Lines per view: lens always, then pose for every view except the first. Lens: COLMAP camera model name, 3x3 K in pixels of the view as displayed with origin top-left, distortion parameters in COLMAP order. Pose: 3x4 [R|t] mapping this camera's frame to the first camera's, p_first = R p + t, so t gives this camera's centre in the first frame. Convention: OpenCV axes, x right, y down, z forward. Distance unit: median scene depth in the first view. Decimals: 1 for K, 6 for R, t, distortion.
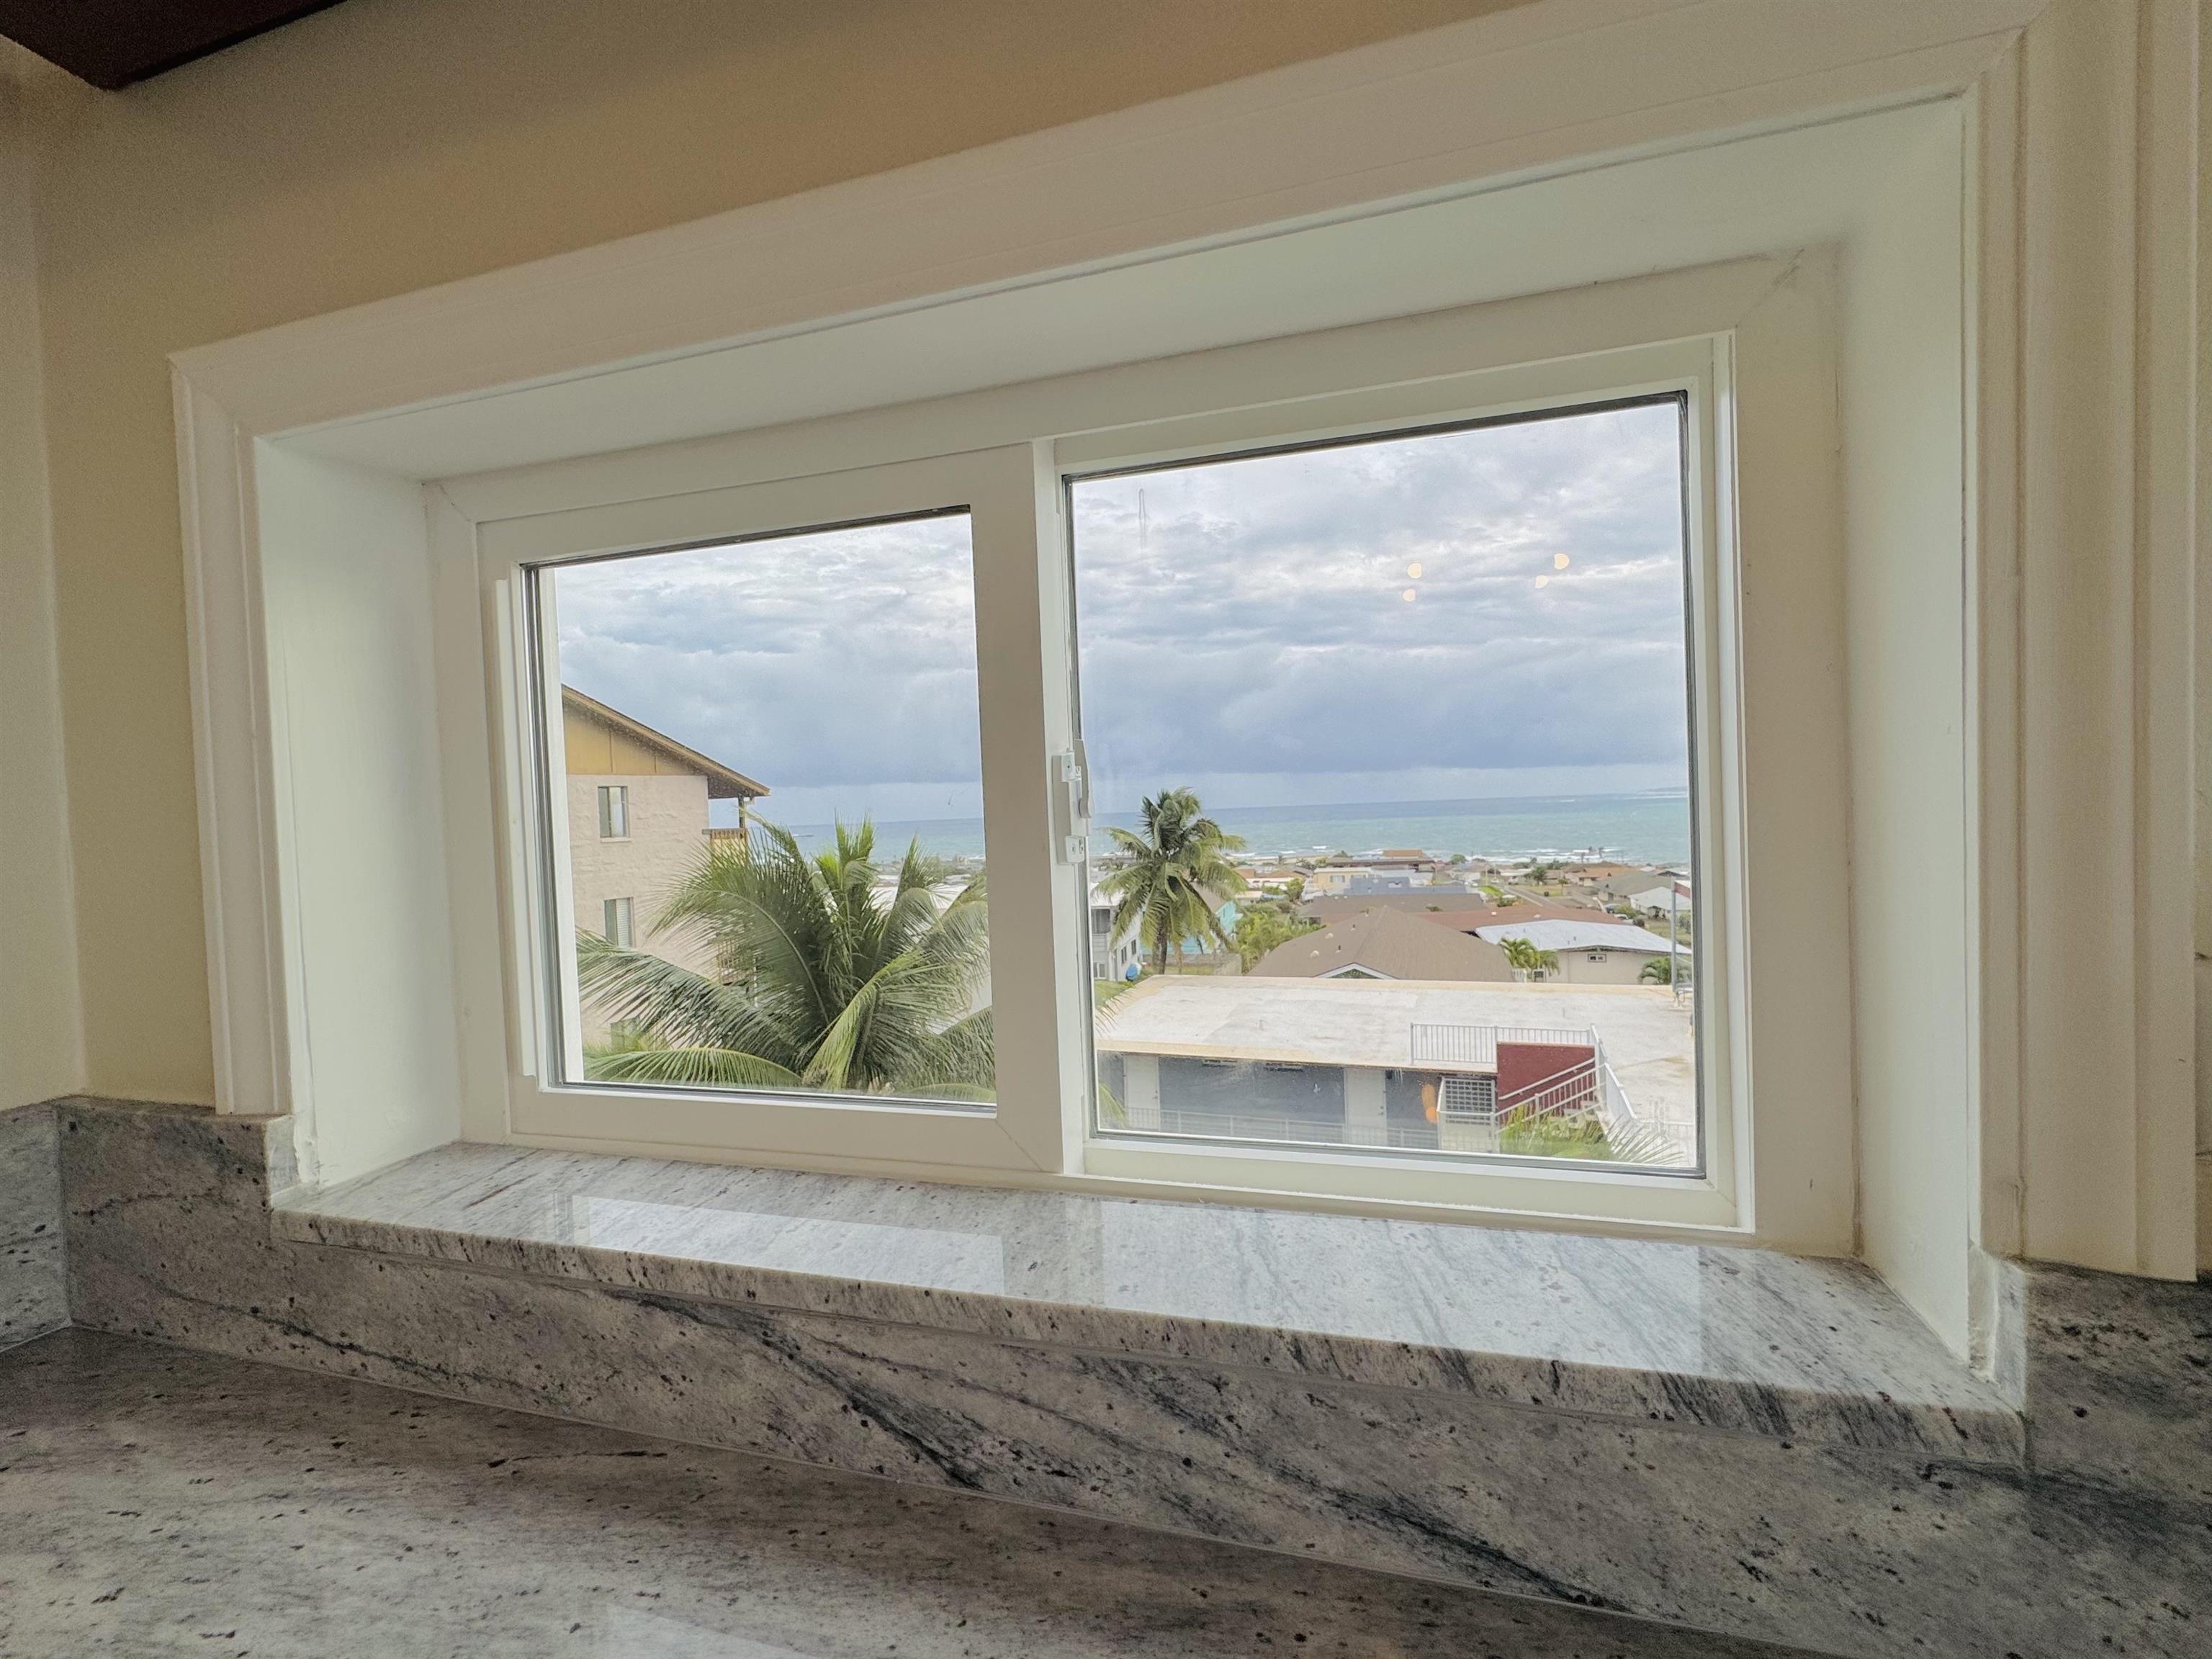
lens RADIAL K [[1002.2, 0, 1096.1], [0, 1002.2, 831.9], [0, 0, 1]] dist [-0.009521, 0.001046]
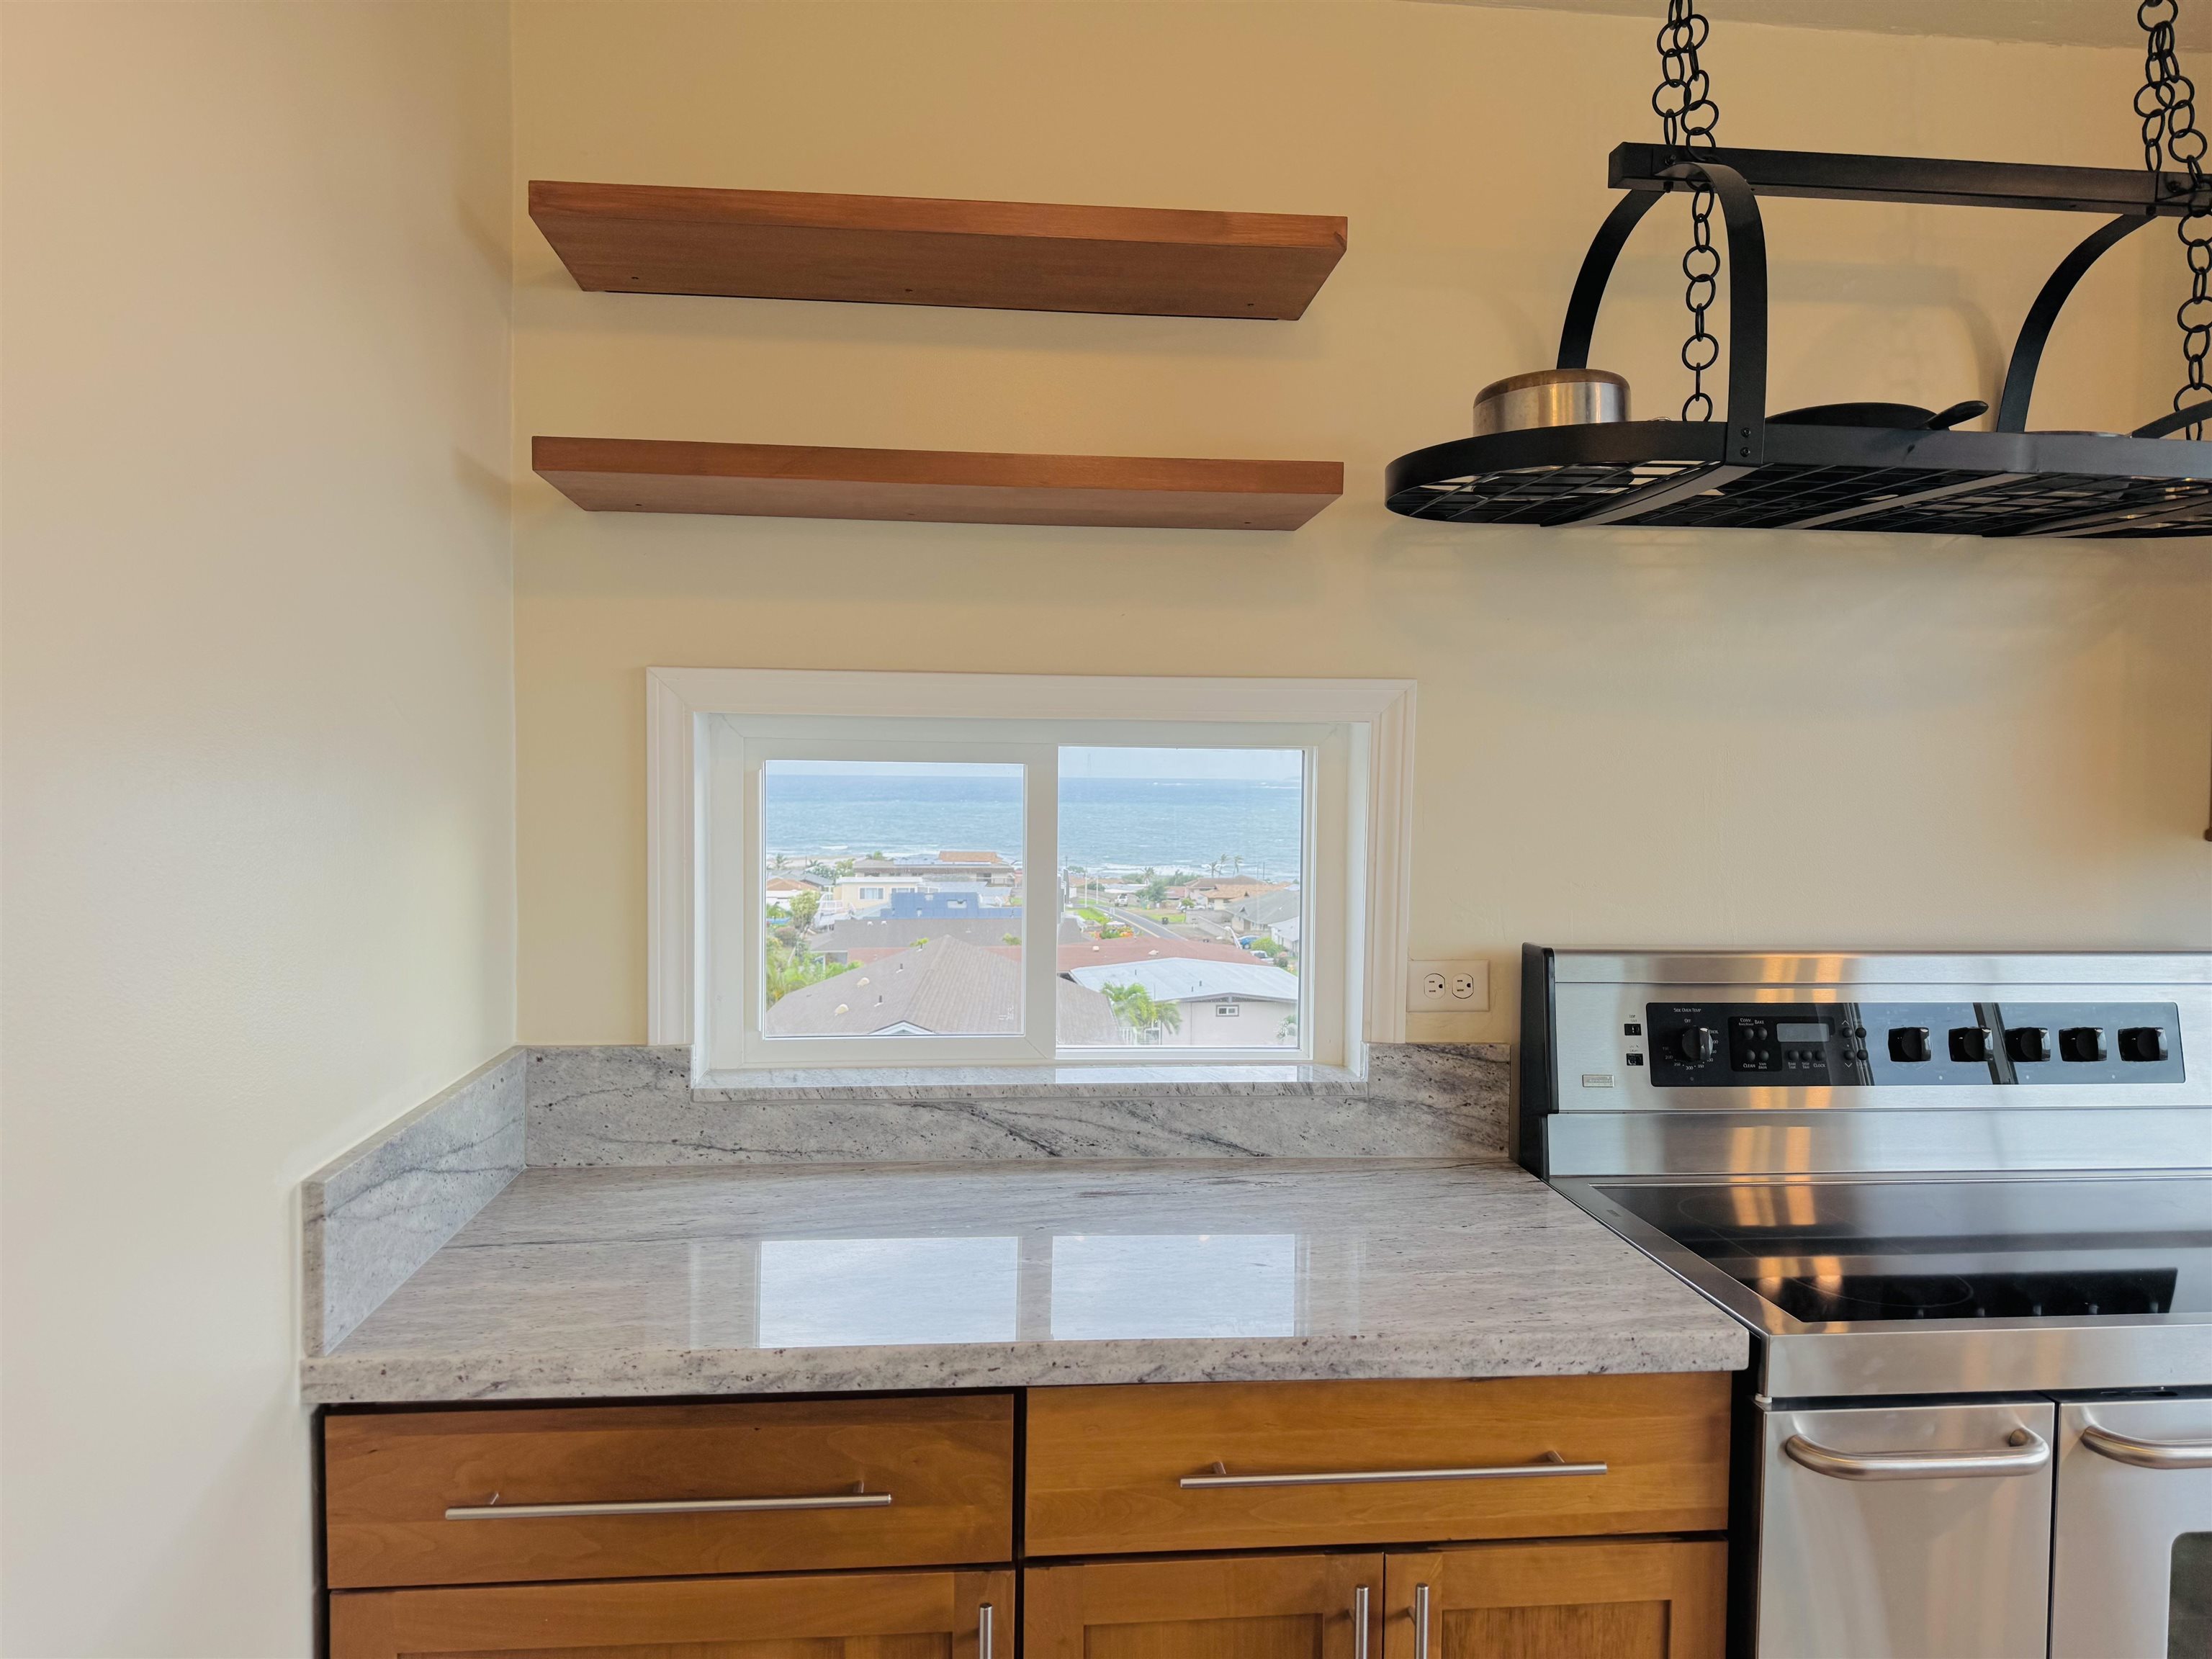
lens RADIAL K [[1571.9, 0, 1139.2], [0, 1571.9, 829.7], [0, 0, 1]] dist [0.057543, -0.062879]
pose [[0.918500, 0.033844, 0.393970, -1.506470], [-0.036640, 0.999328, -0.000426, -0.223487], [-0.393720, -0.014044, 0.919123, -2.778885]]
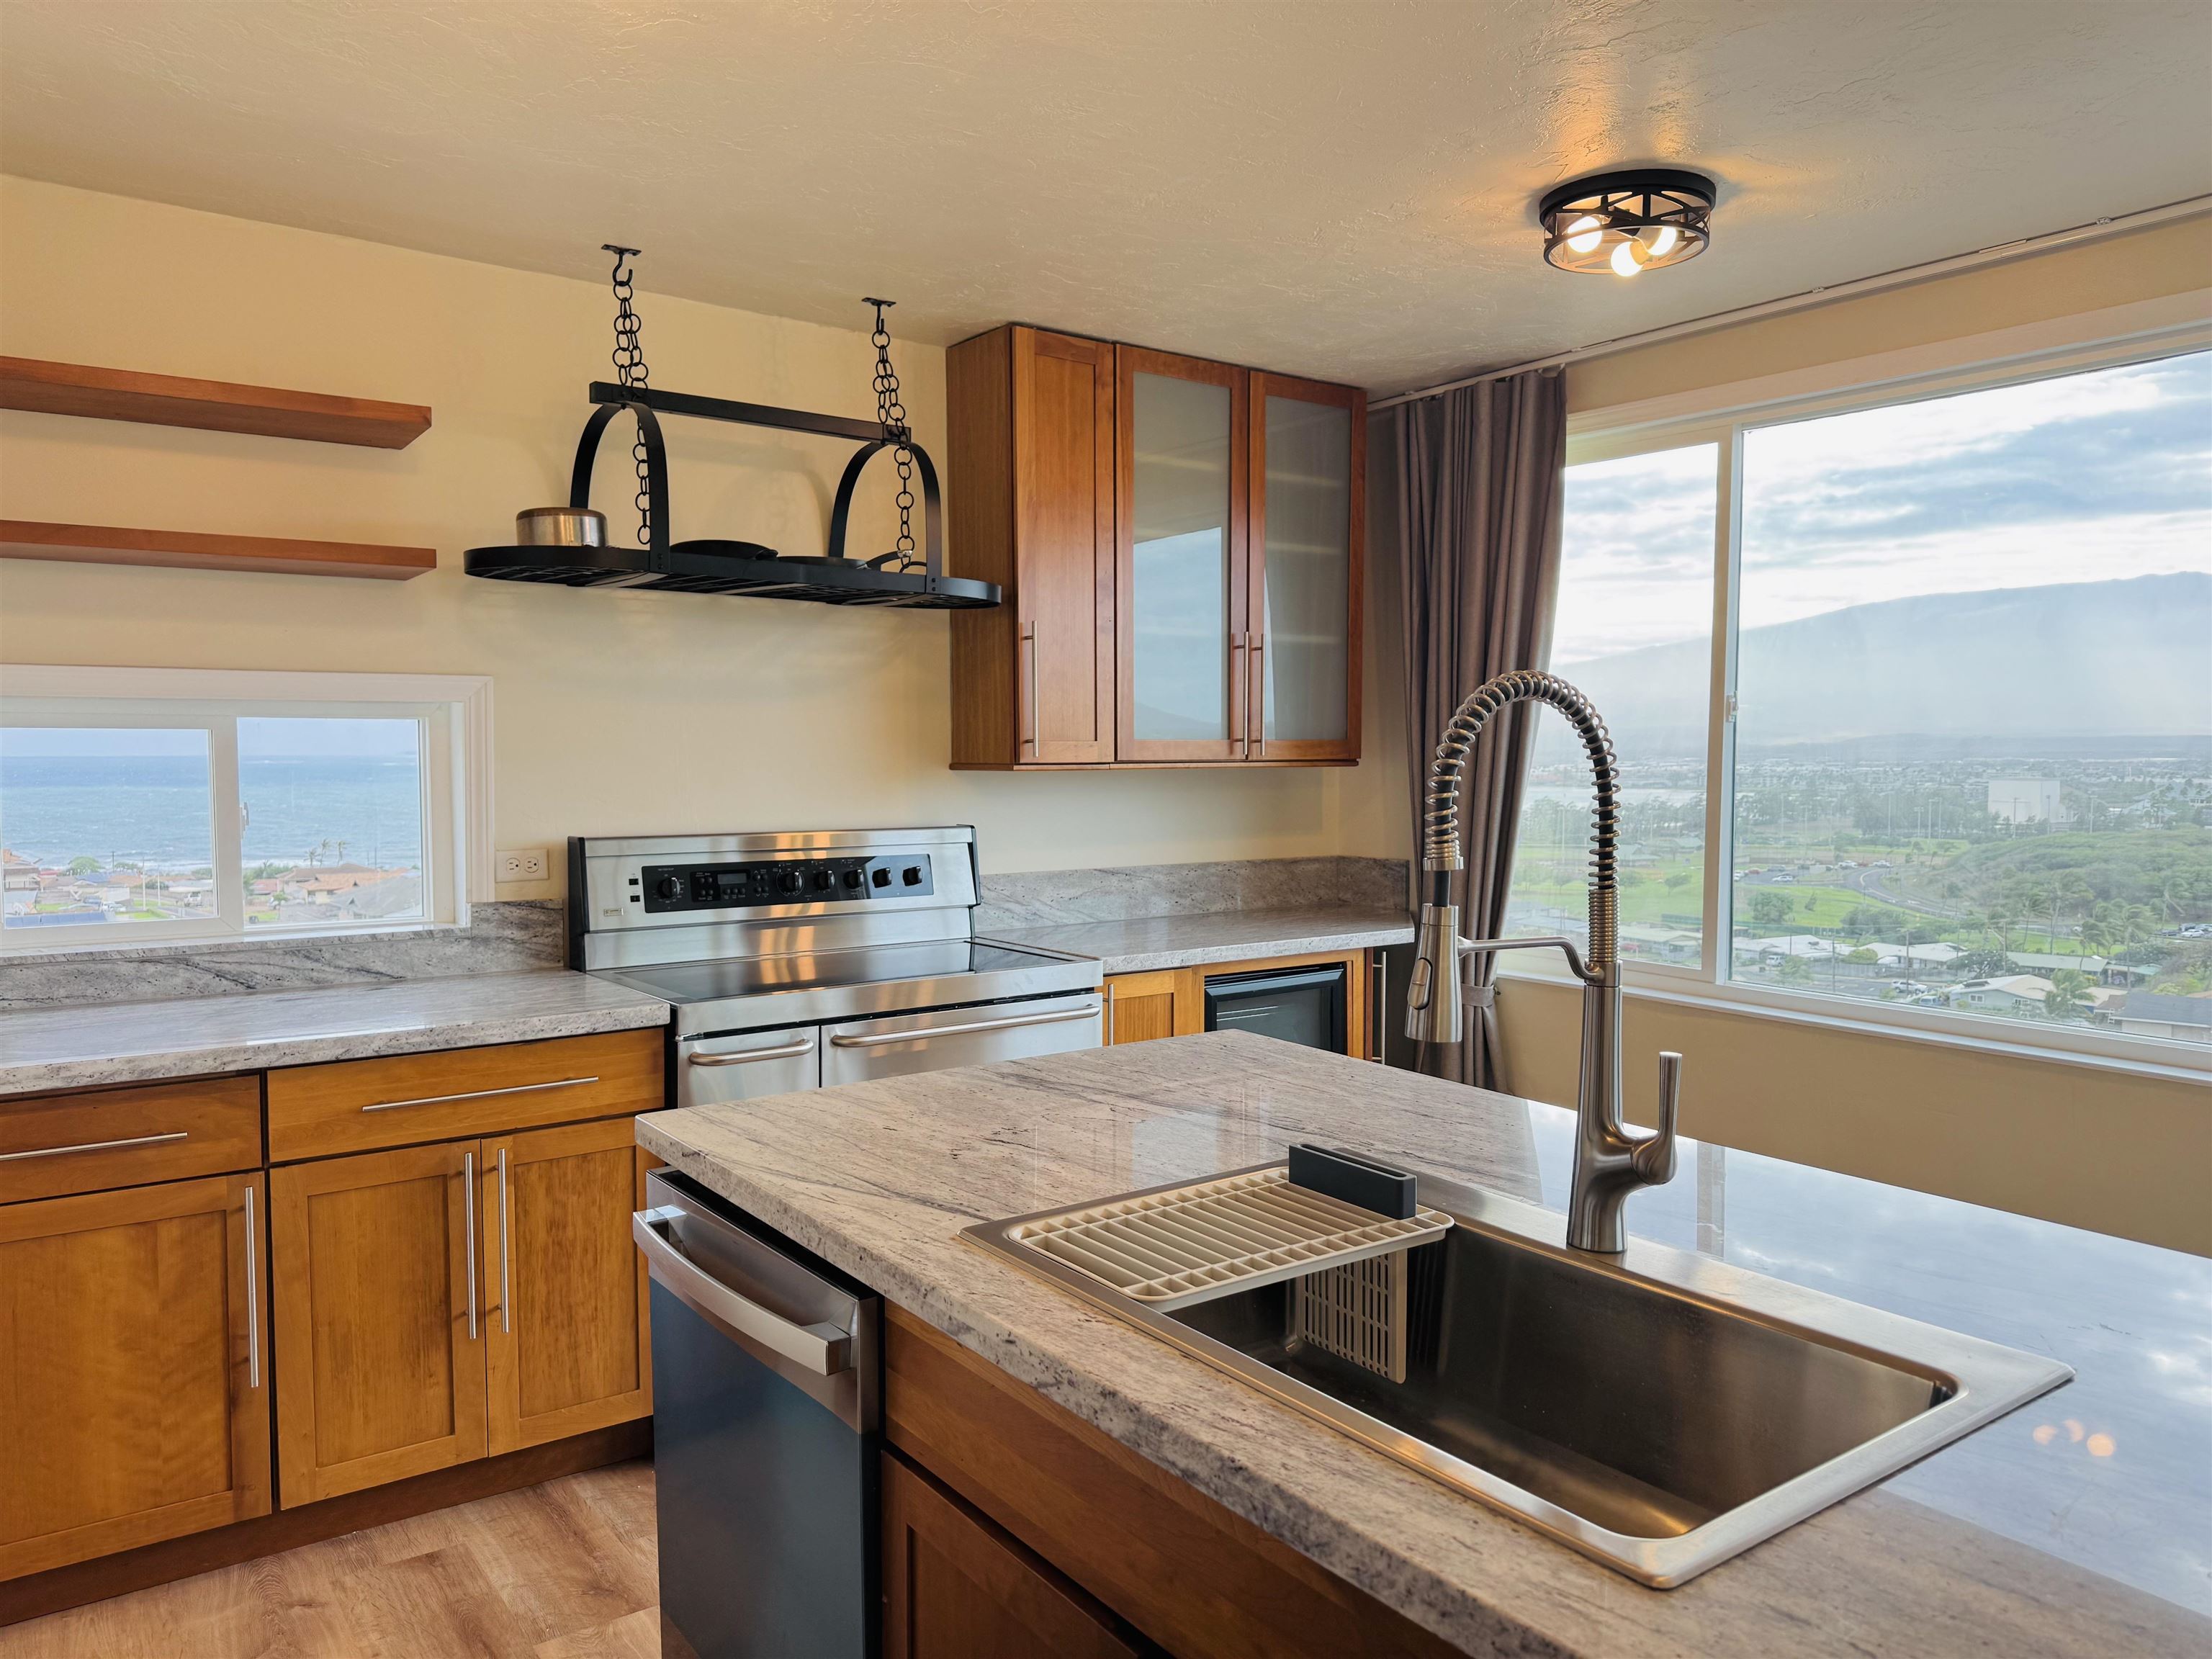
lens RADIAL K [[1571.9, 0, 1114.1], [0, 1571.9, 835.9], [0, 0, 1]] dist [0.057543, -0.062879]
pose [[0.605482, -0.008708, 0.795812, -2.949018], [-0.000578, 0.999935, 0.011381, -0.054838], [-0.795859, -0.007351, 0.605437, -5.375852]]
